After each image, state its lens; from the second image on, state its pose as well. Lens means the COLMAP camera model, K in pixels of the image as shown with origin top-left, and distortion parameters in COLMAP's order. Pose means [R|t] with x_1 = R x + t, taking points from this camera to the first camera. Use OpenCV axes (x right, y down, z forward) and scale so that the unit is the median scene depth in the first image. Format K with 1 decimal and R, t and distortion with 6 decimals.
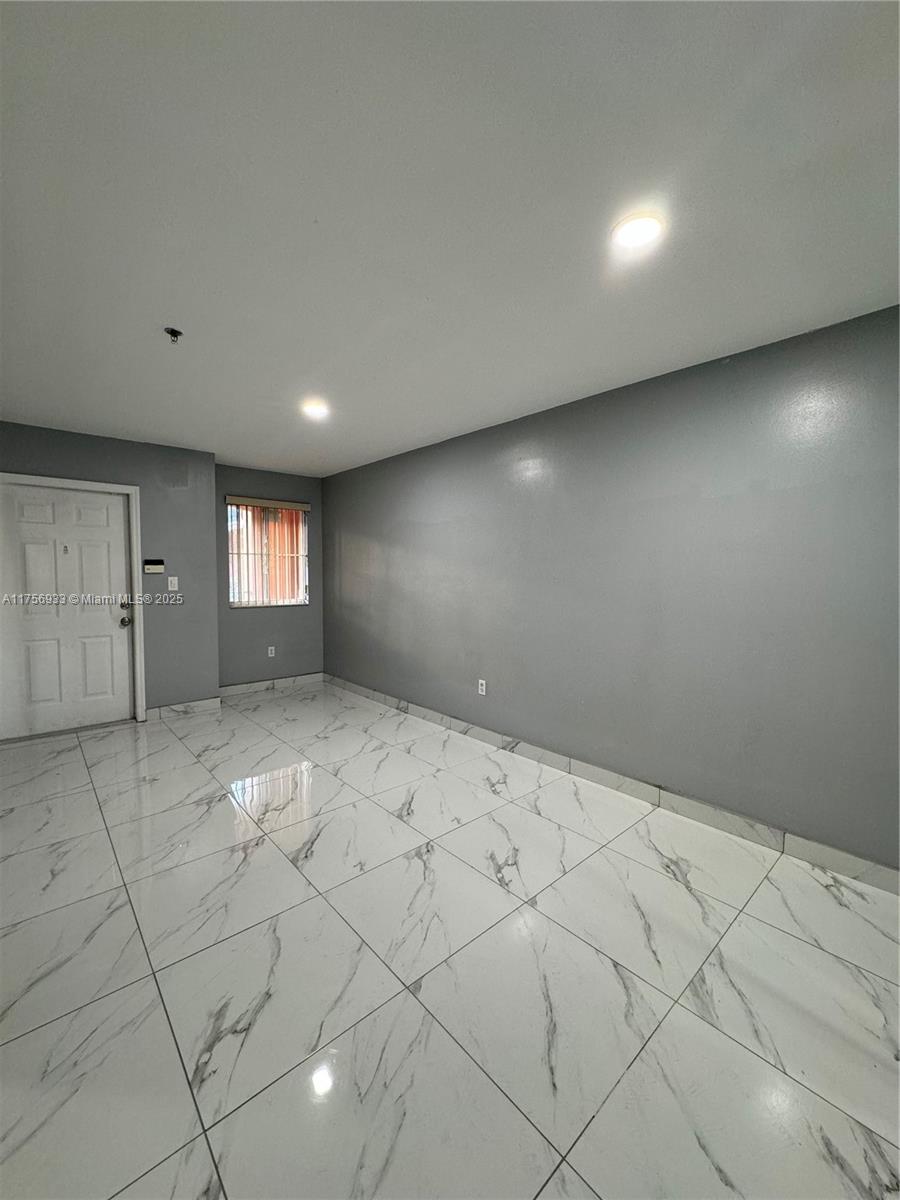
lens RADIAL K [[486.1, 0, 450.0], [0, 486.1, 600.0], [0, 0, 1]] dist [-0.002610, -0.000285]
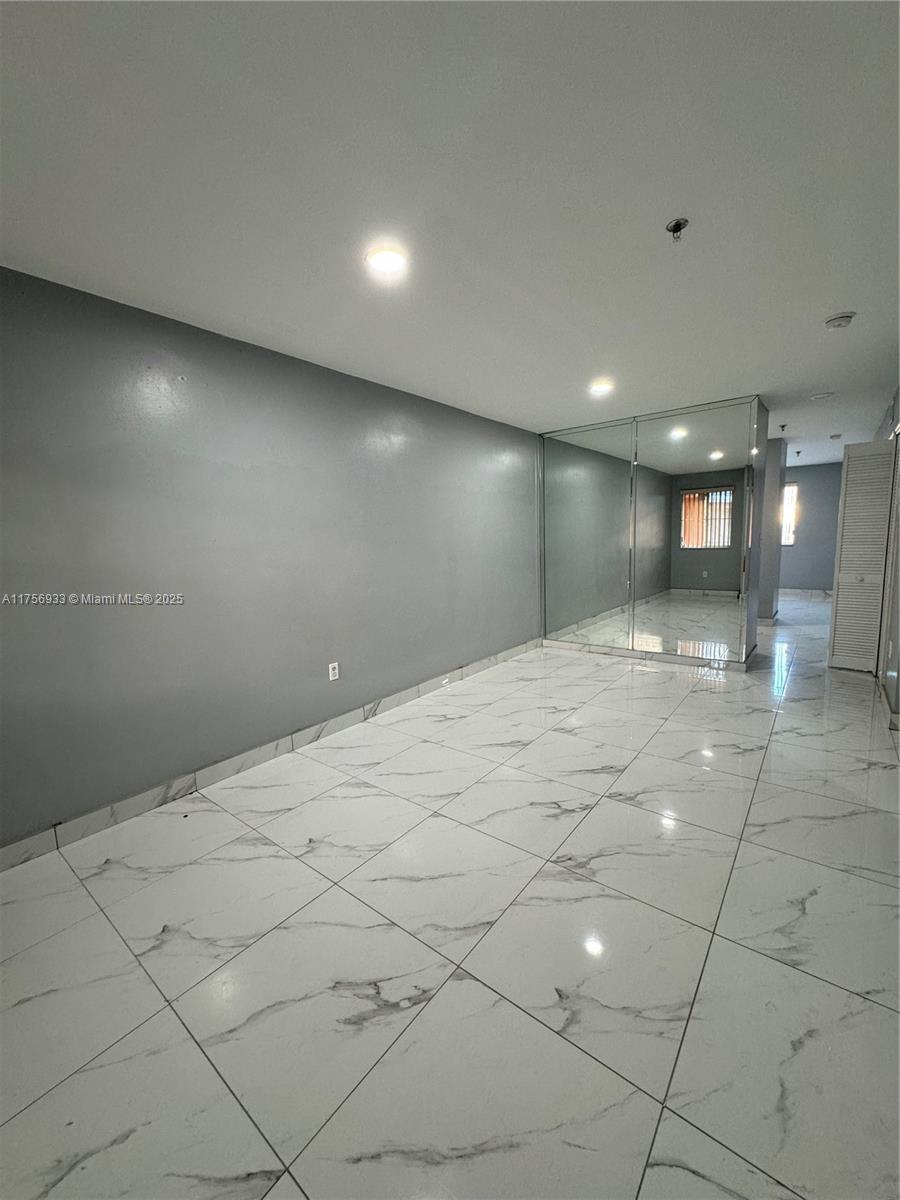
lens RADIAL K [[477.8, 0, 450.0], [0, 477.8, 600.0], [0, 0, 1]] dist [-0.000894, 0.000309]
pose [[-0.182792, -0.129384, 0.974601, -1.077322], [0.085956, 0.985404, 0.146940, -0.076527], [-0.979387, 0.110632, -0.169003, 1.254495]]
